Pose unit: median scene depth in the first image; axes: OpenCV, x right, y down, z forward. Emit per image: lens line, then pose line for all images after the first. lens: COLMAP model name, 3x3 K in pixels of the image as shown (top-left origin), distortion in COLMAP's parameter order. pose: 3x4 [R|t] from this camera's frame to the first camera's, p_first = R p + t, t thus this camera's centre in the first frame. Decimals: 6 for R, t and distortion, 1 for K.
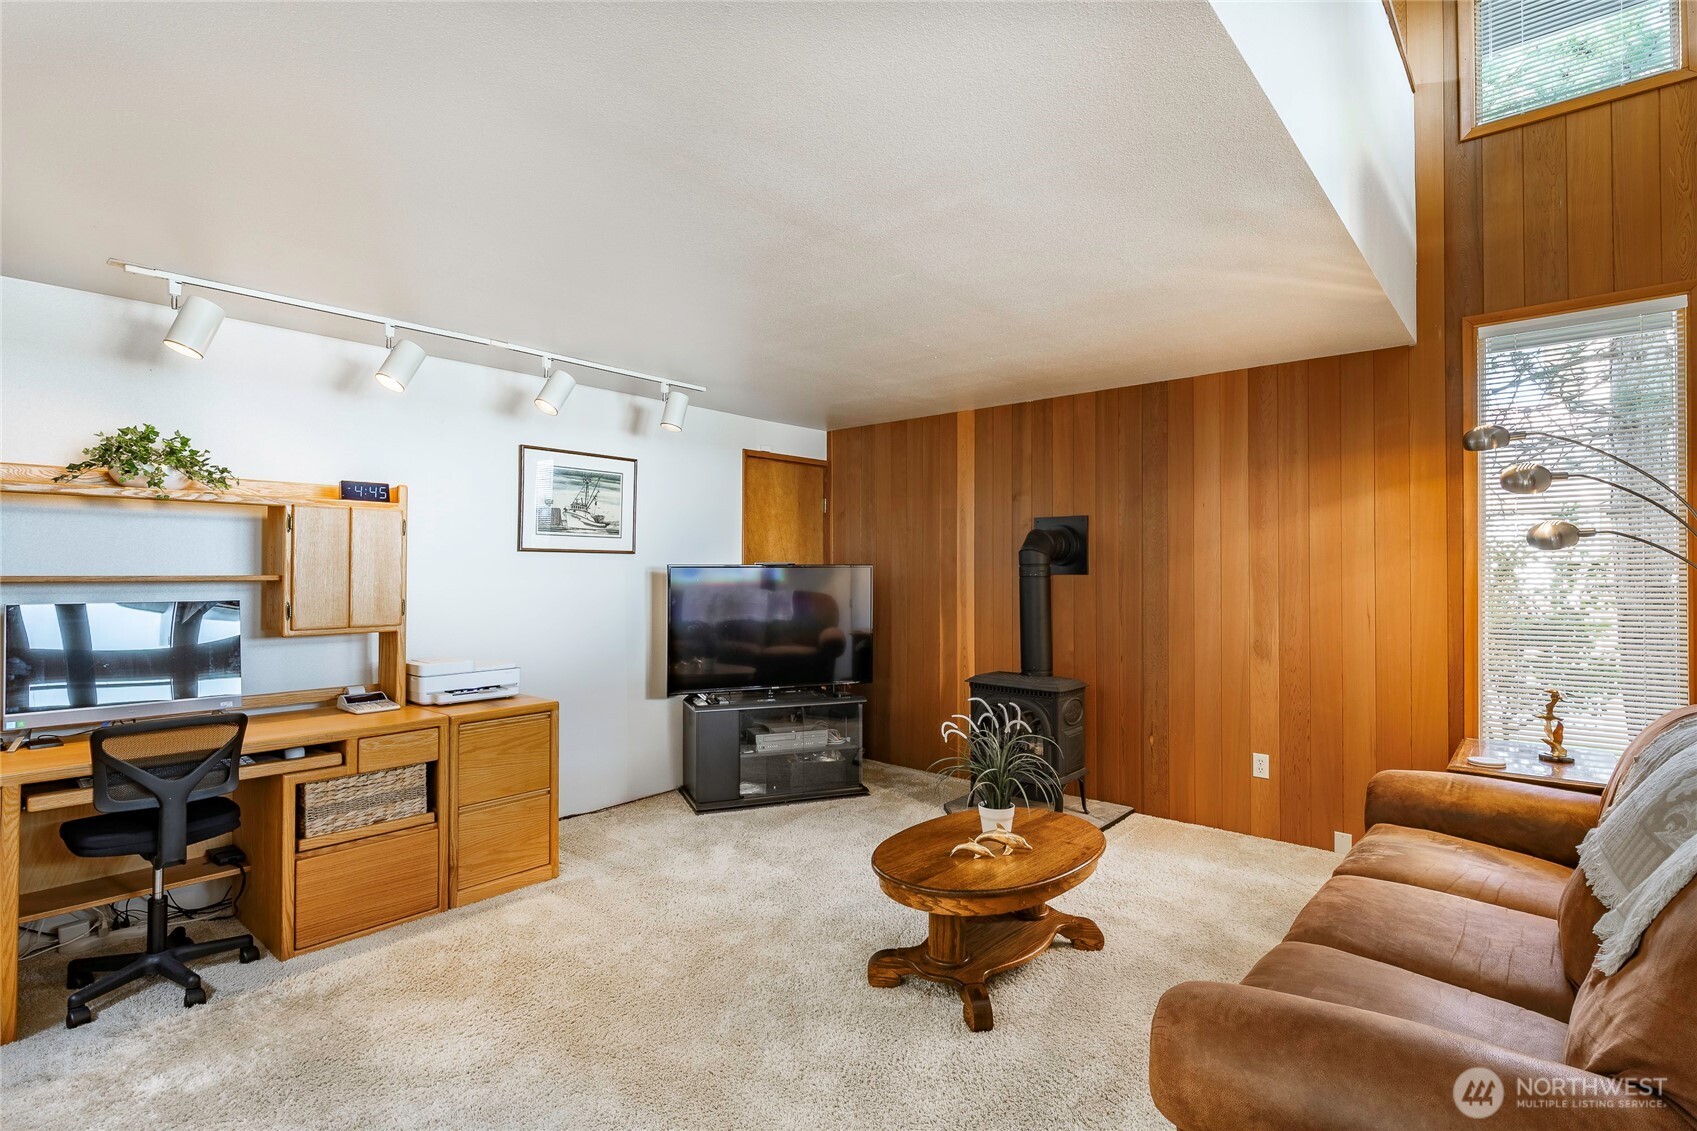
lens RADIAL K [[832.9, 0, 847.6], [0, 832.9, 566.1], [0, 0, 1]] dist [0.001707, 0.000112]
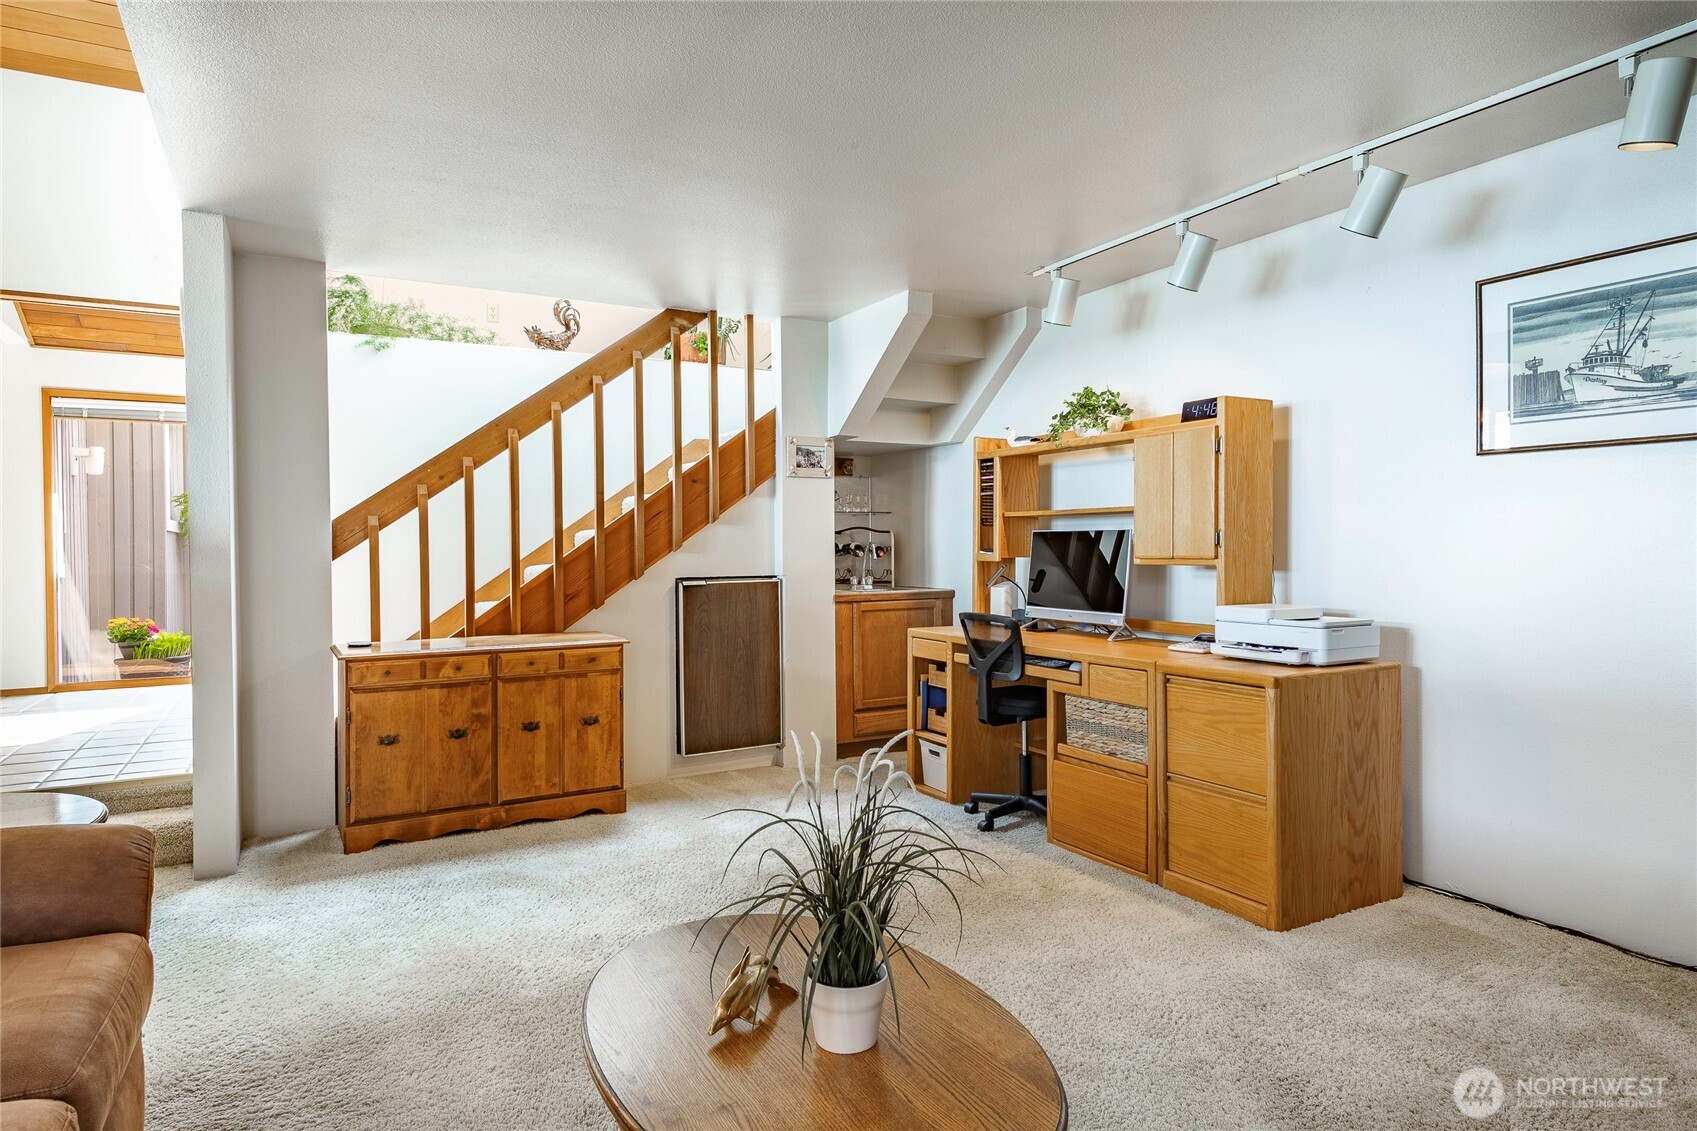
lens RADIAL K [[985.0, 0, 846.8], [0, 985.0, 557.7], [0, 0, 1]] dist [-0.000095, -0.000603]
pose [[-0.357158, 0.011649, -0.933971, 0.451298], [0.008640, 0.999921, 0.009167, 0.046563], [0.934004, -0.004796, -0.357230, 0.818167]]
